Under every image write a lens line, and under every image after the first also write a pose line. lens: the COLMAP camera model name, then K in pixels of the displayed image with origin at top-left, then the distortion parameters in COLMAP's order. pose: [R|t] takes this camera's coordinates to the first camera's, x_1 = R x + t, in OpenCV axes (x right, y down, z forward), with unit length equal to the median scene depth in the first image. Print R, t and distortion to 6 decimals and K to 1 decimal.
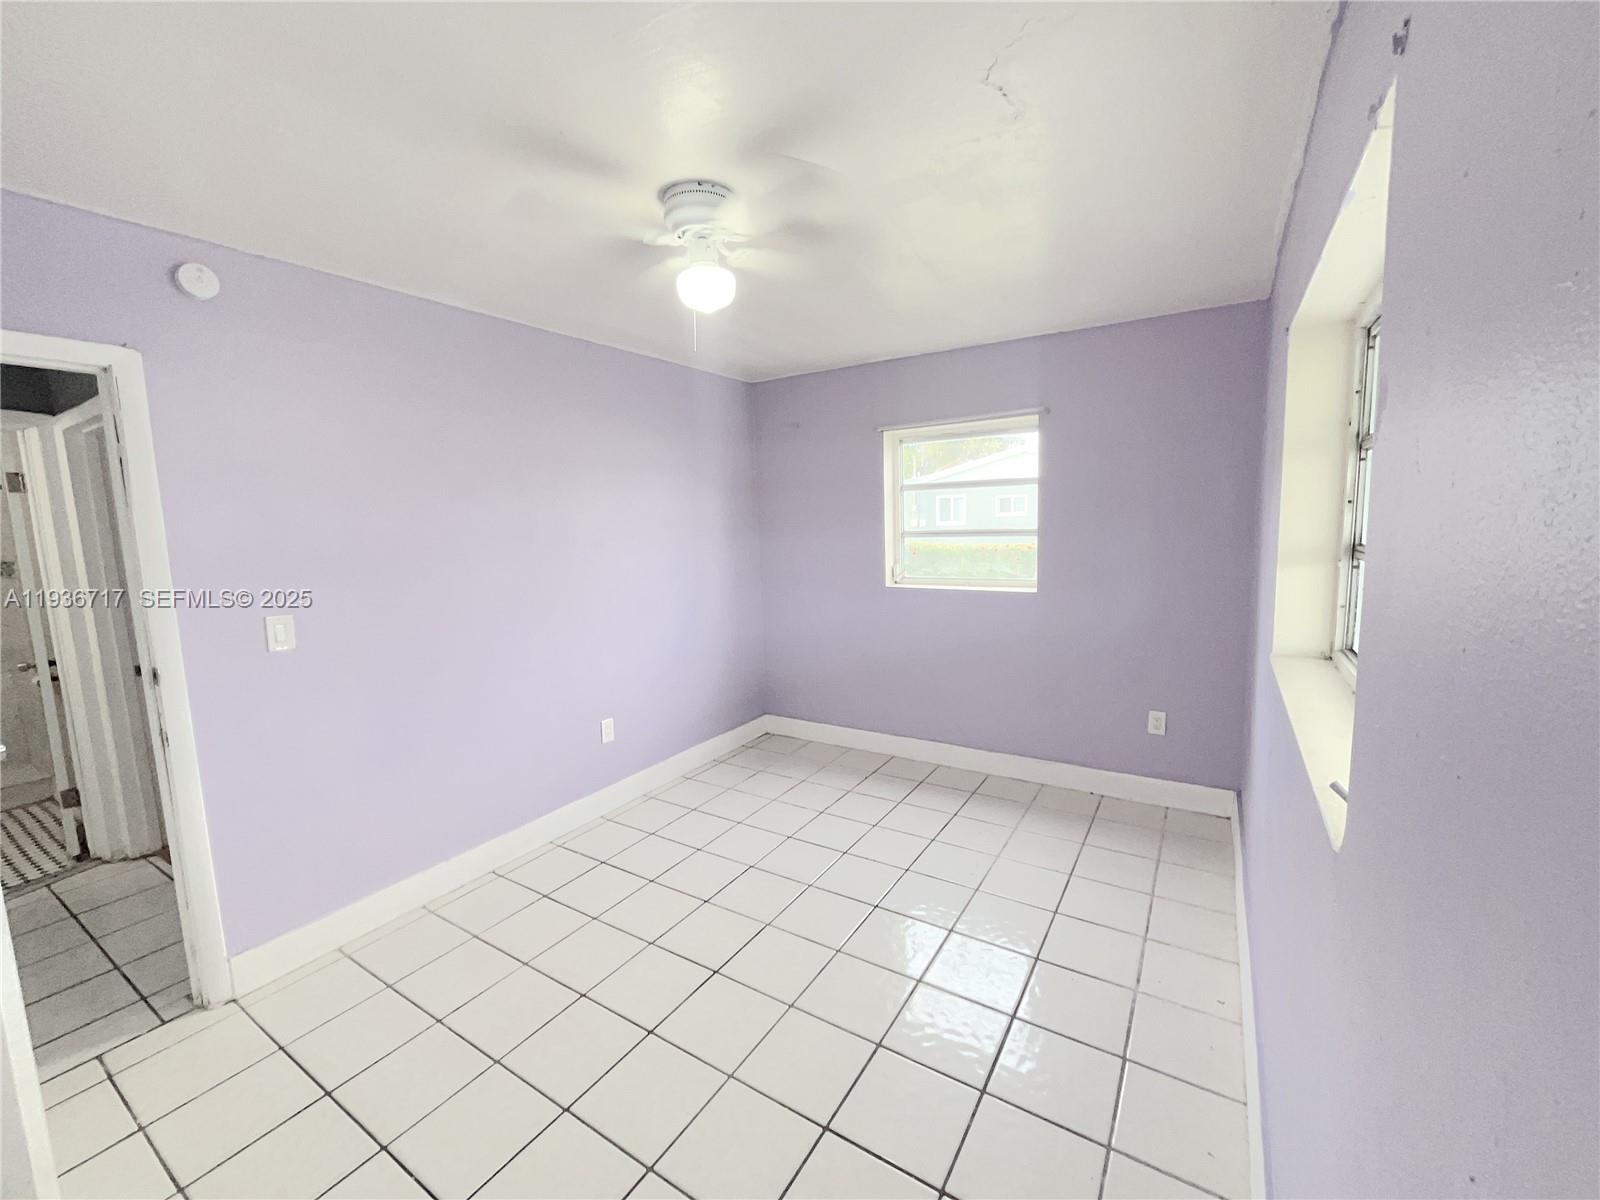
lens RADIAL K [[649.3, 0, 800.0], [0, 649.3, 600.0], [0, 0, 1]] dist [-0.000227, -0.000014]
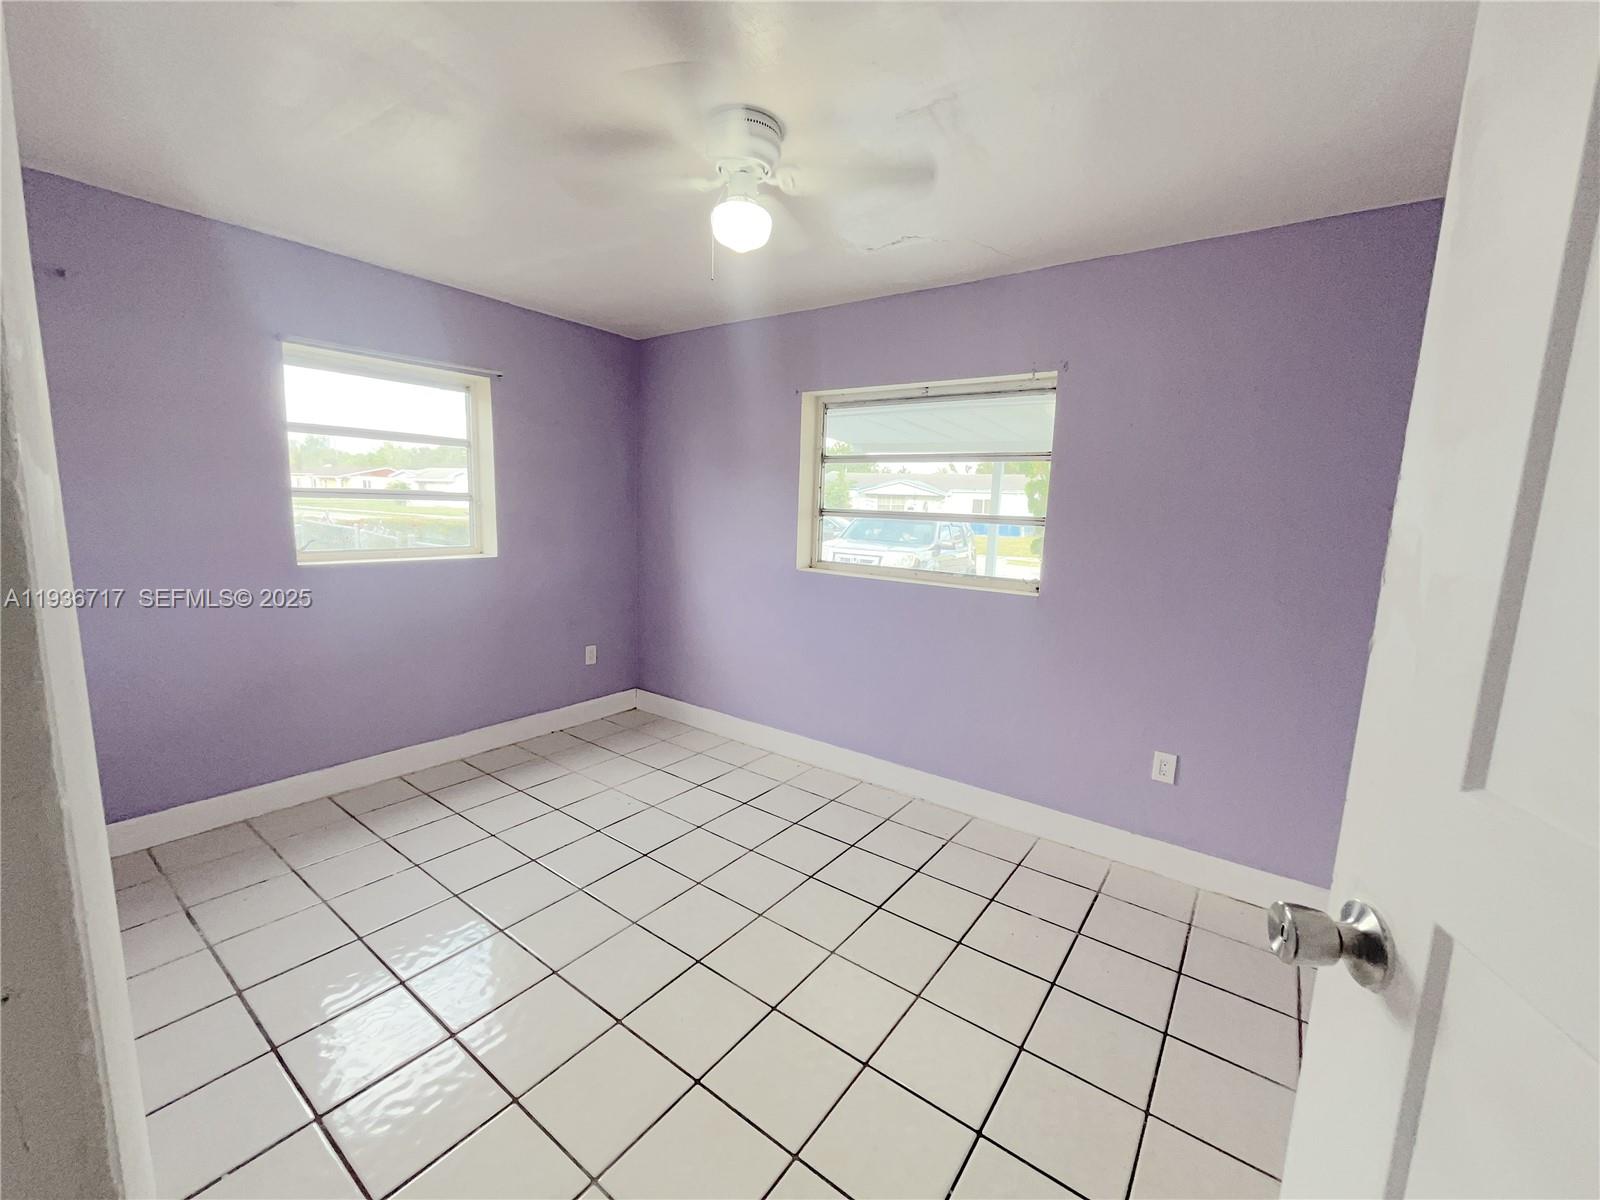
lens RADIAL K [[651.1, 0, 792.8], [0, 651.1, 612.6], [0, 0, 1]] dist [-0.004870, -0.000259]
pose [[0.049968, -0.119826, 0.991537, -0.627155], [0.087004, 0.989525, 0.115199, -0.001135], [-0.994954, 0.080511, 0.059870, 0.507441]]
